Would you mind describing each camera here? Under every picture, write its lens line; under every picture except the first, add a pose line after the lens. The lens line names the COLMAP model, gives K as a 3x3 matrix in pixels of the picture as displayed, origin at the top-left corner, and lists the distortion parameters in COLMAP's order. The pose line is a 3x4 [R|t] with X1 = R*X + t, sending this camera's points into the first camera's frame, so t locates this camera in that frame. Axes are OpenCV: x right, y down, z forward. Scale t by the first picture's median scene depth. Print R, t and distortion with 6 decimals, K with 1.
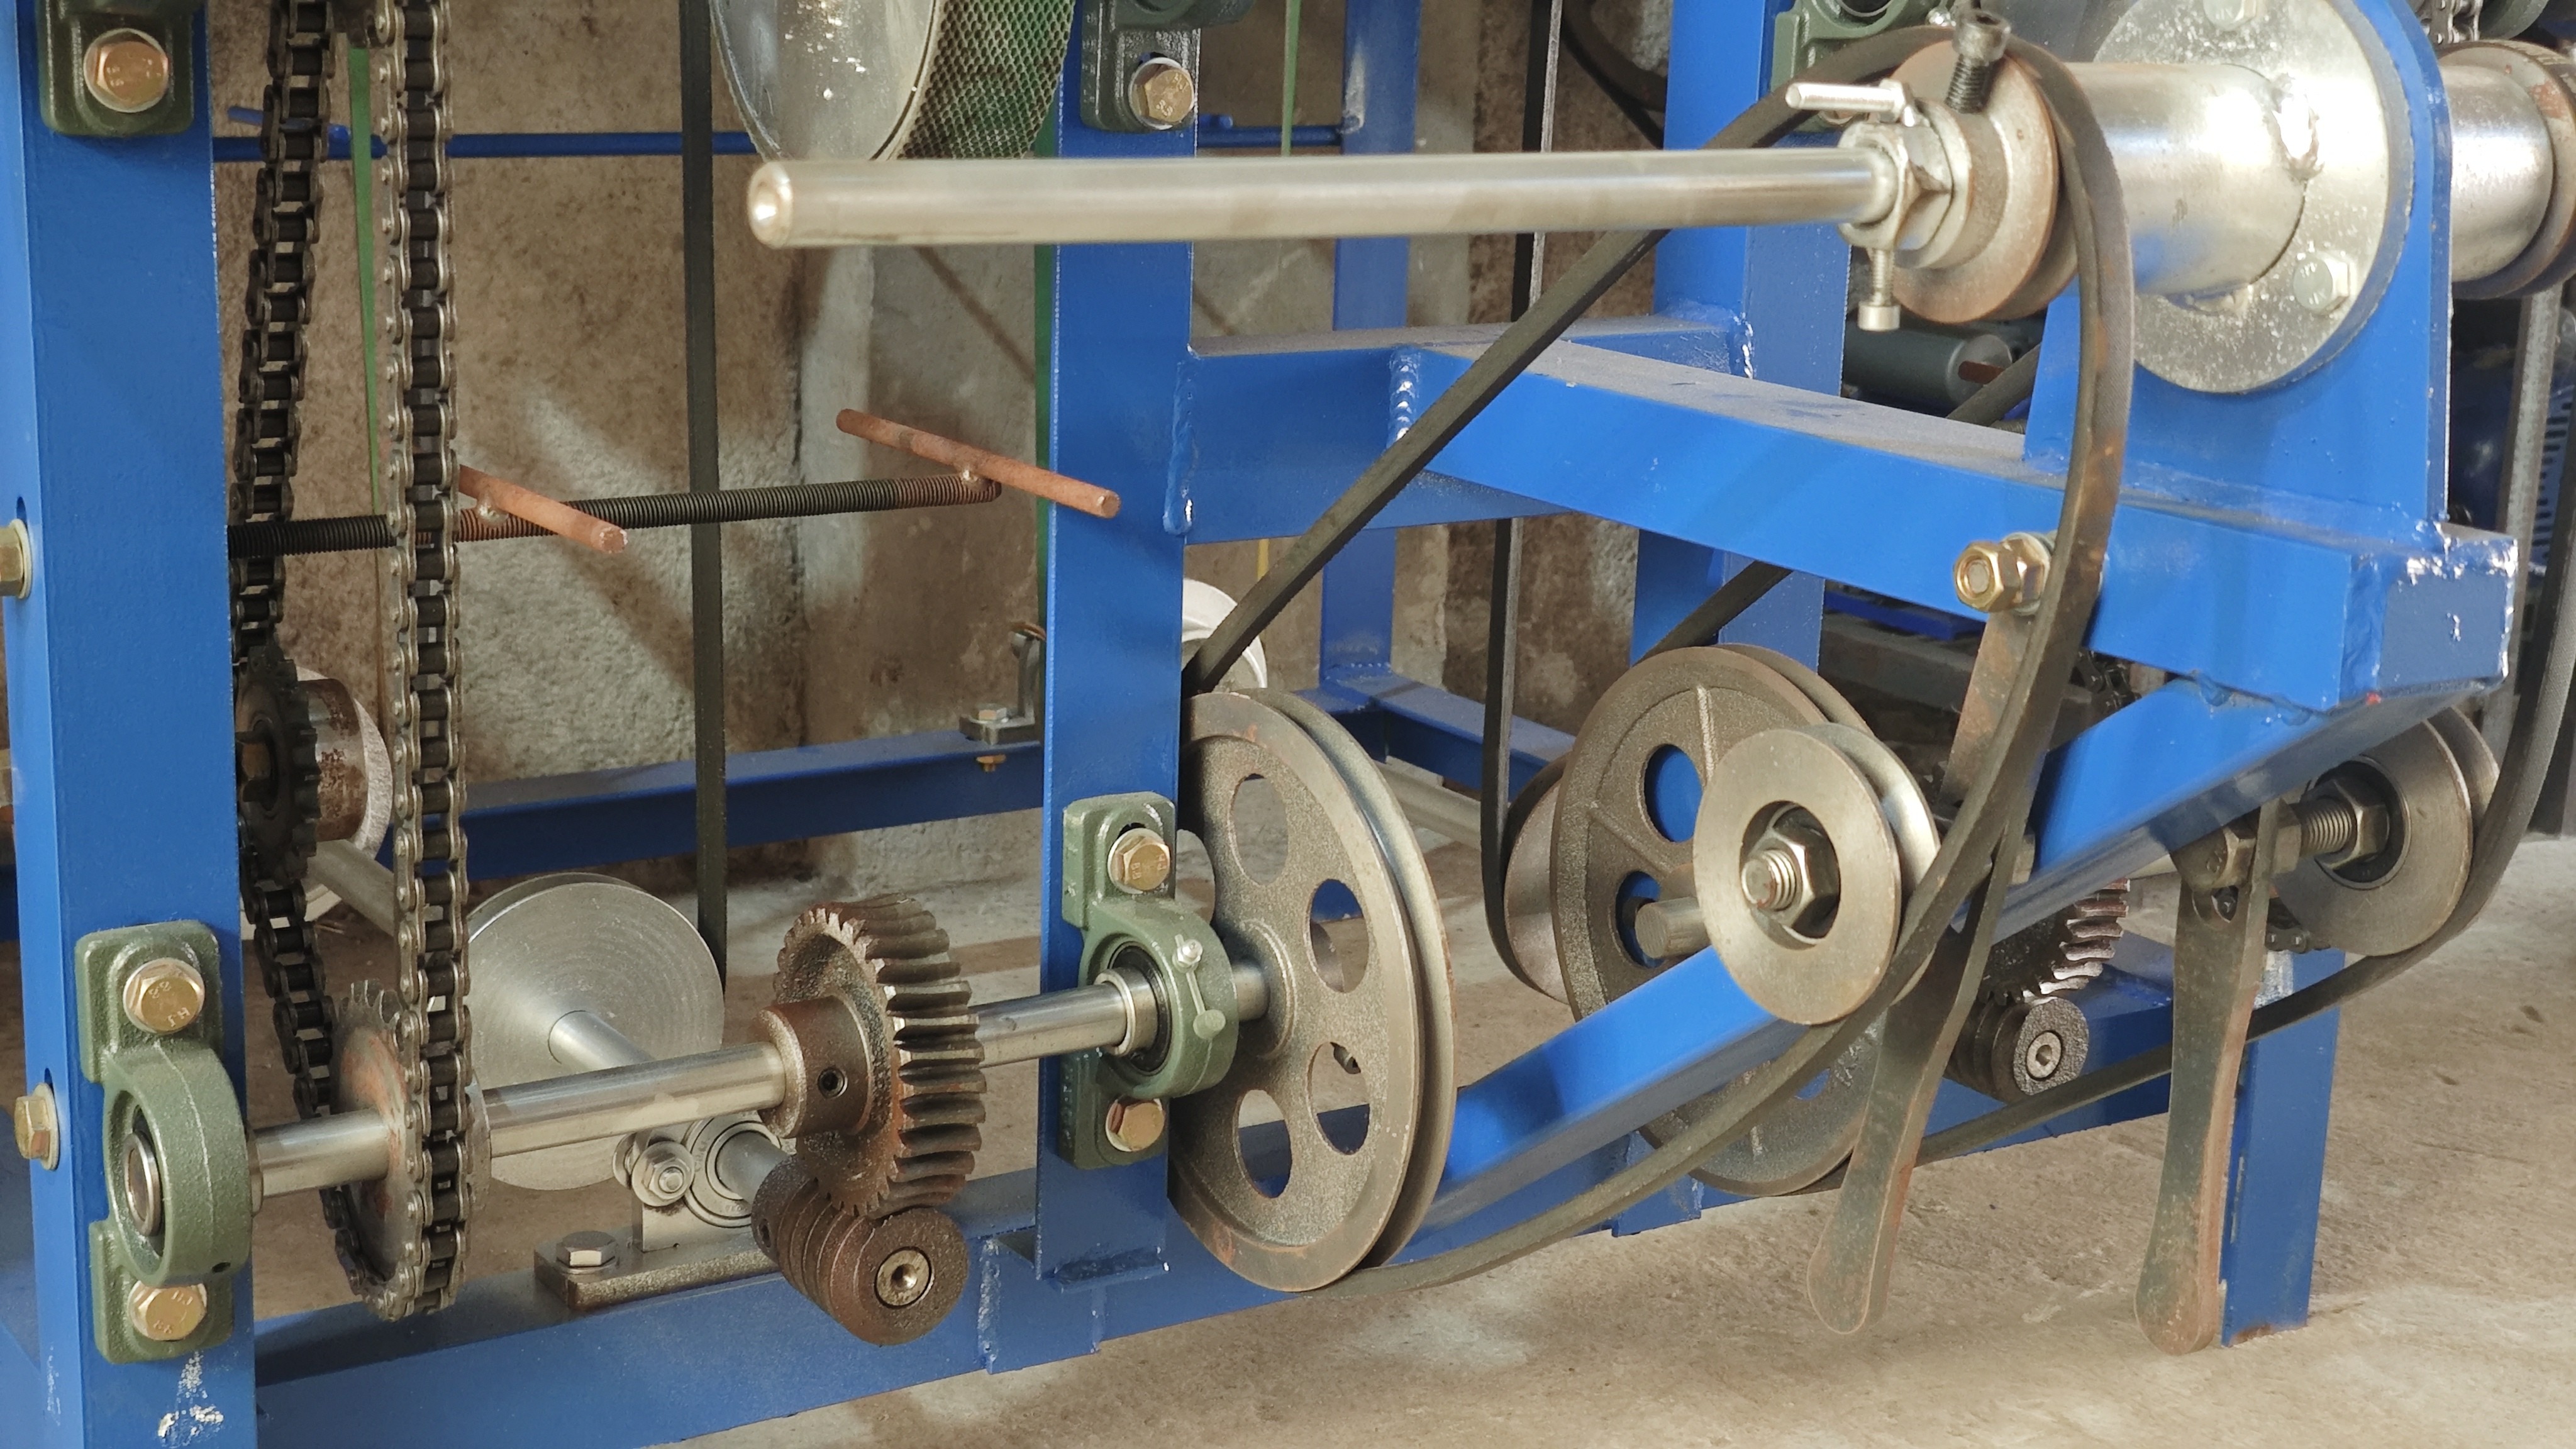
lens RADIAL K [[3521.7, 0, 1288.0], [0, 3521.7, 724.5], [0, 0, 1]] dist [0.170556, -0.724472]
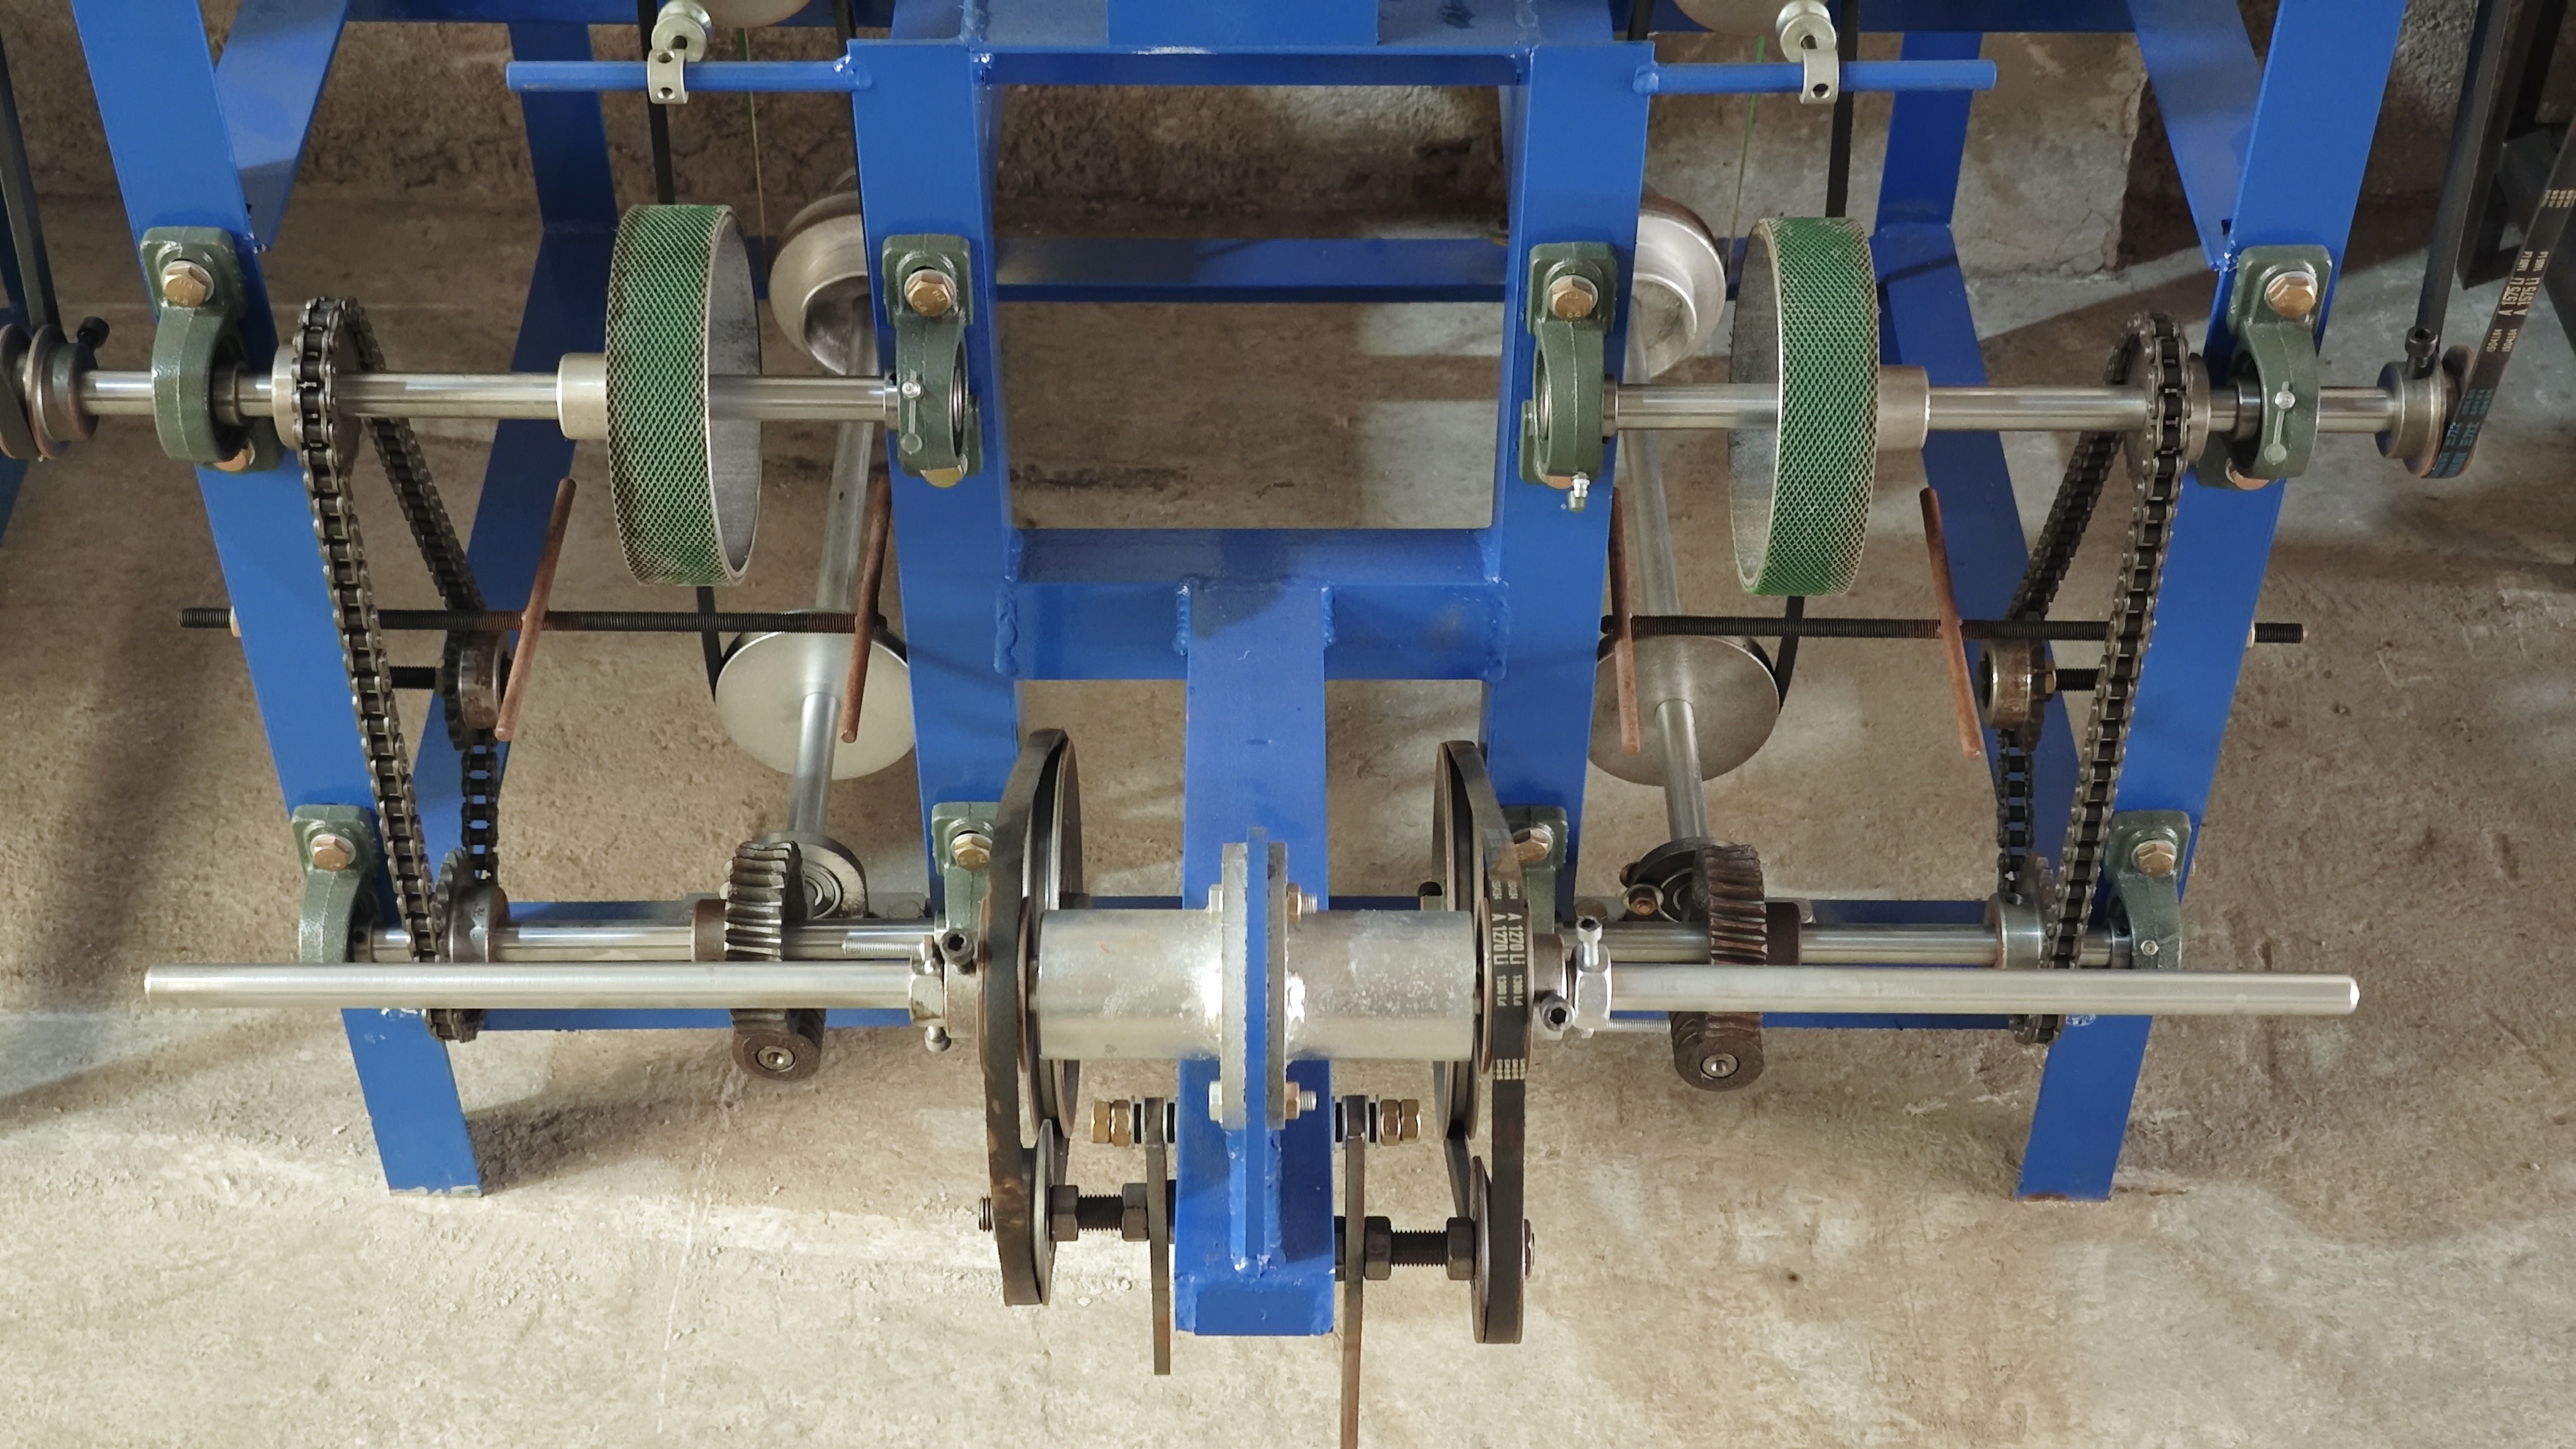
lens RADIAL K [[3521.7, 0, 1288.0], [0, 3521.7, 724.5], [0, 0, 1]] dist [0.170556, -0.724472]
pose [[0.839884, 0.350426, -0.414484, 0.488290], [-0.099689, 0.850255, 0.516845, -0.577076], [0.533533, -0.392770, 0.749049, -0.031350]]
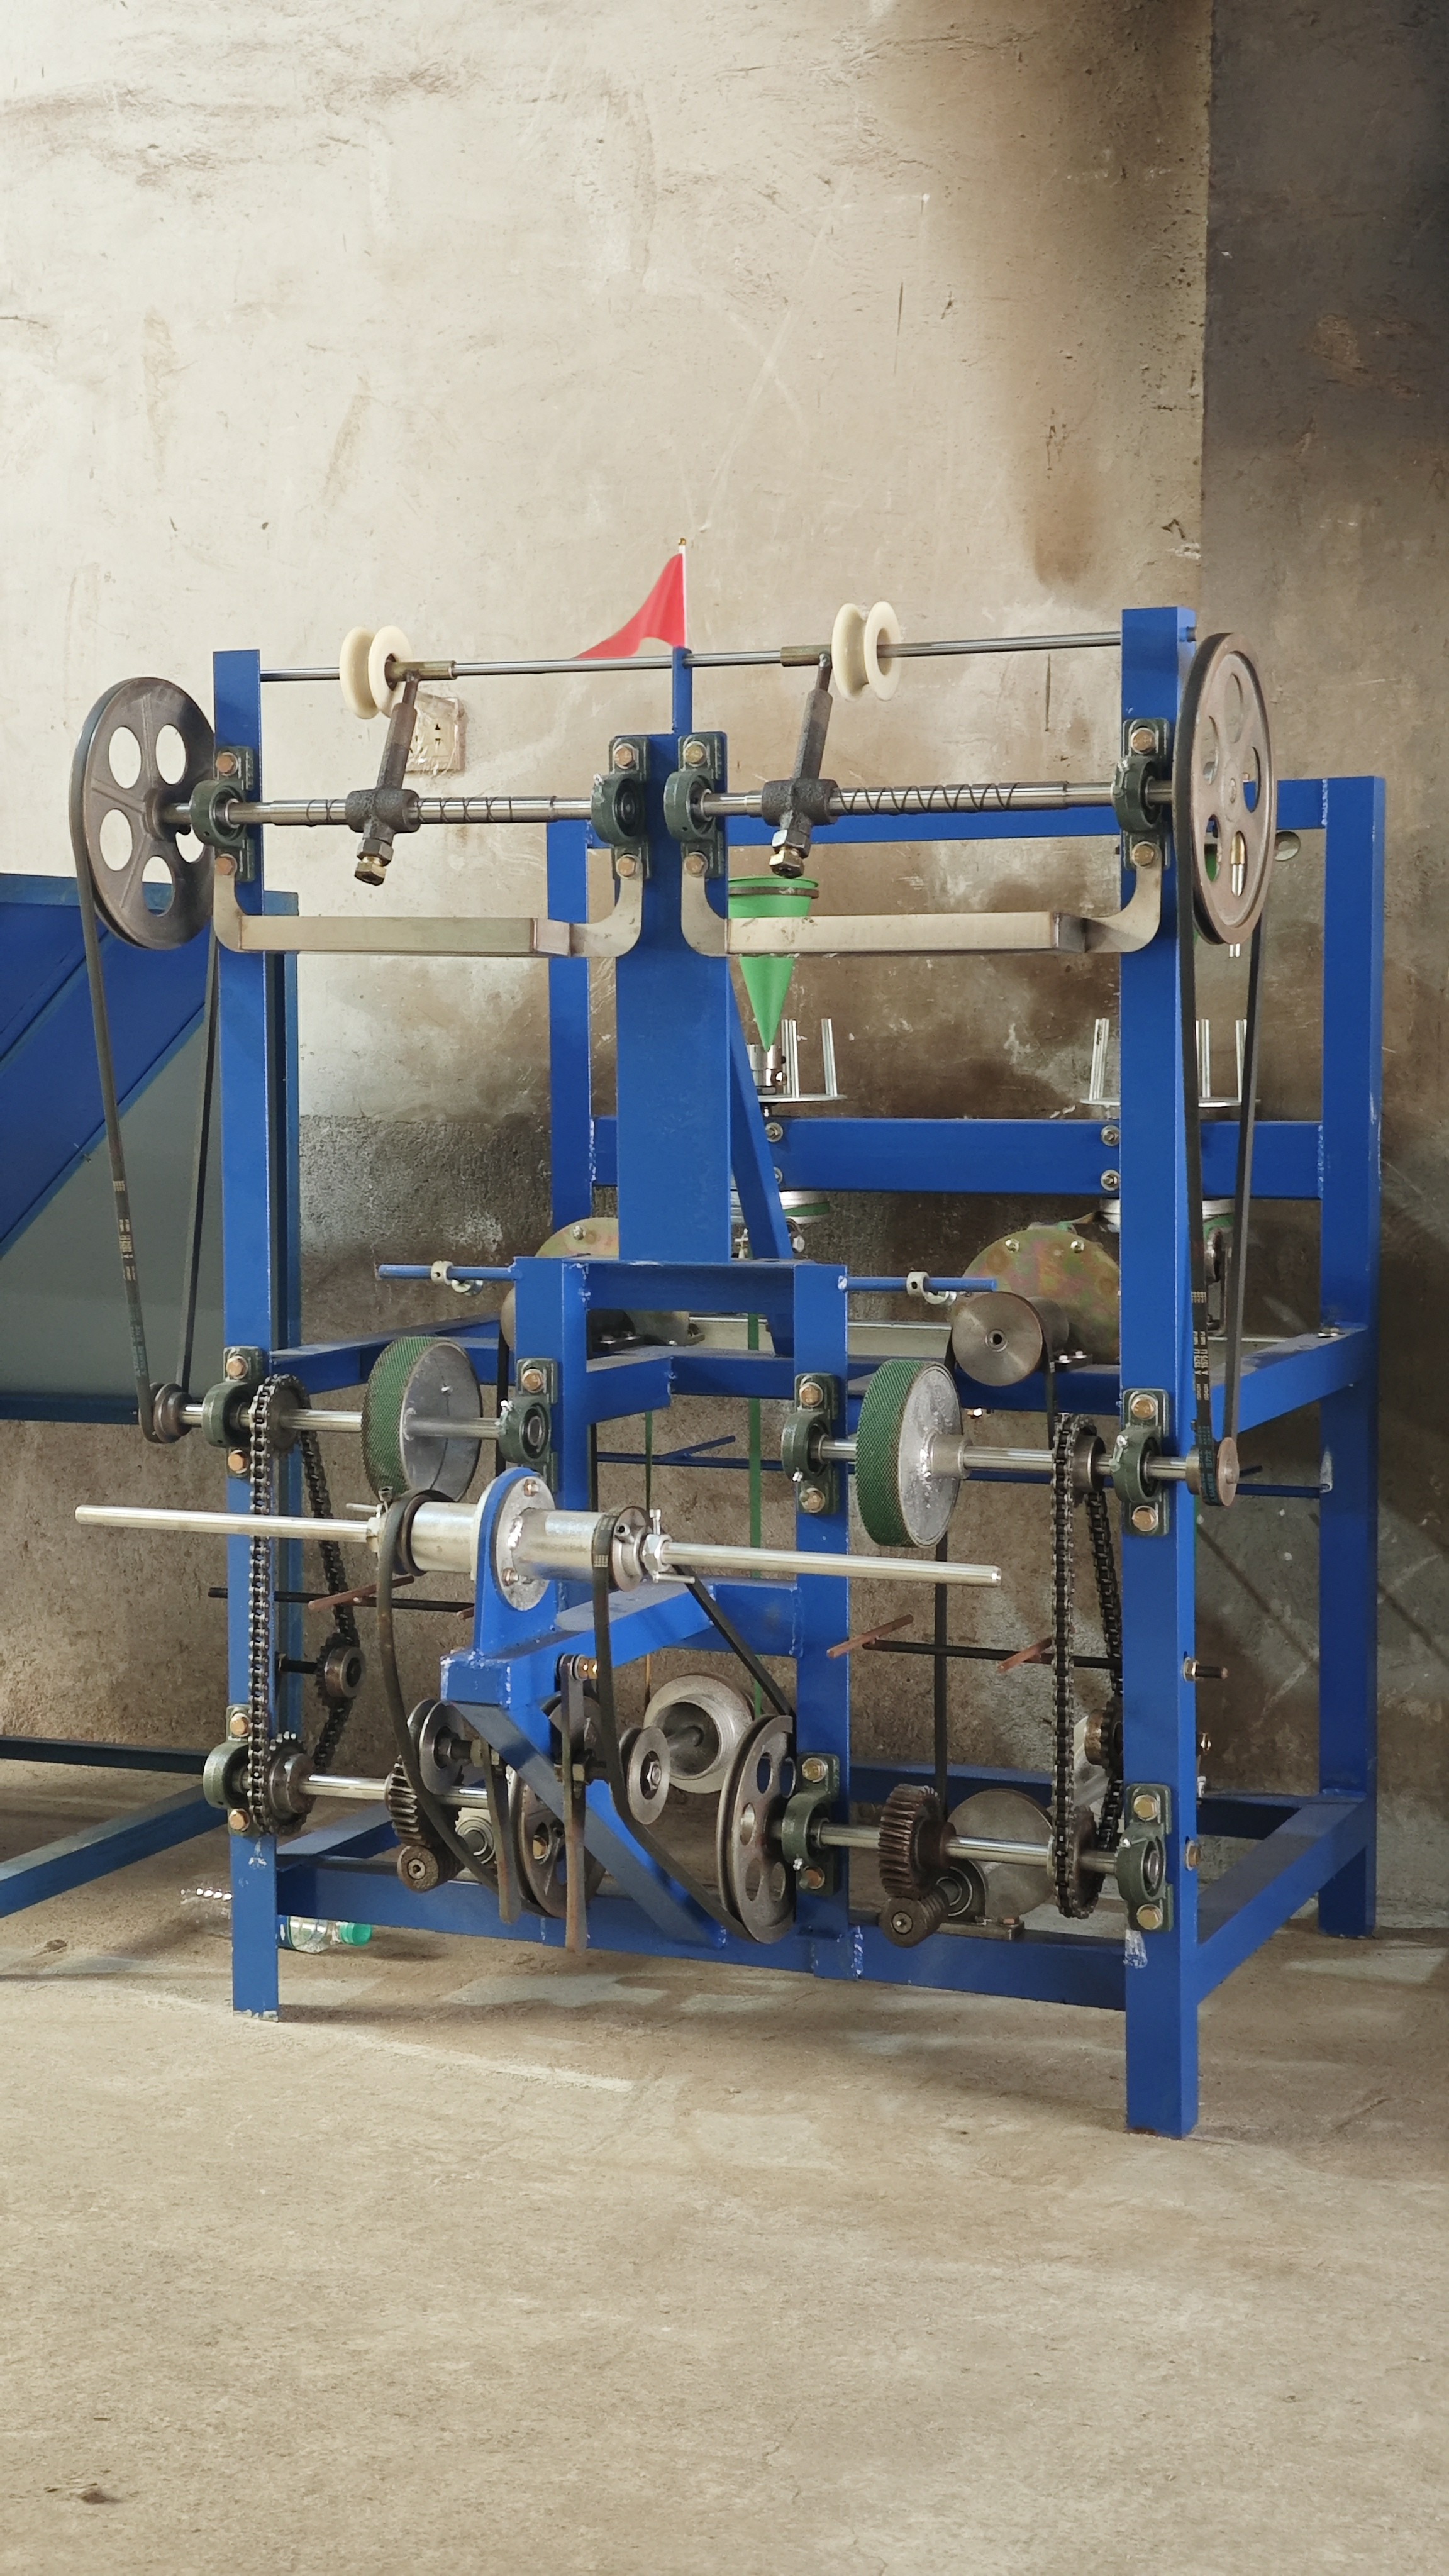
lens RADIAL K [[3521.7, 0, 724.5], [0, 3521.7, 1288.0], [0, 0, 1]] dist [0.170556, -0.724472]
pose [[0.548483, 0.029085, -0.835656, 1.708297], [-0.169016, 0.982622, -0.076734, -0.095787], [0.818902, 0.183326, 0.543867, -0.342821]]
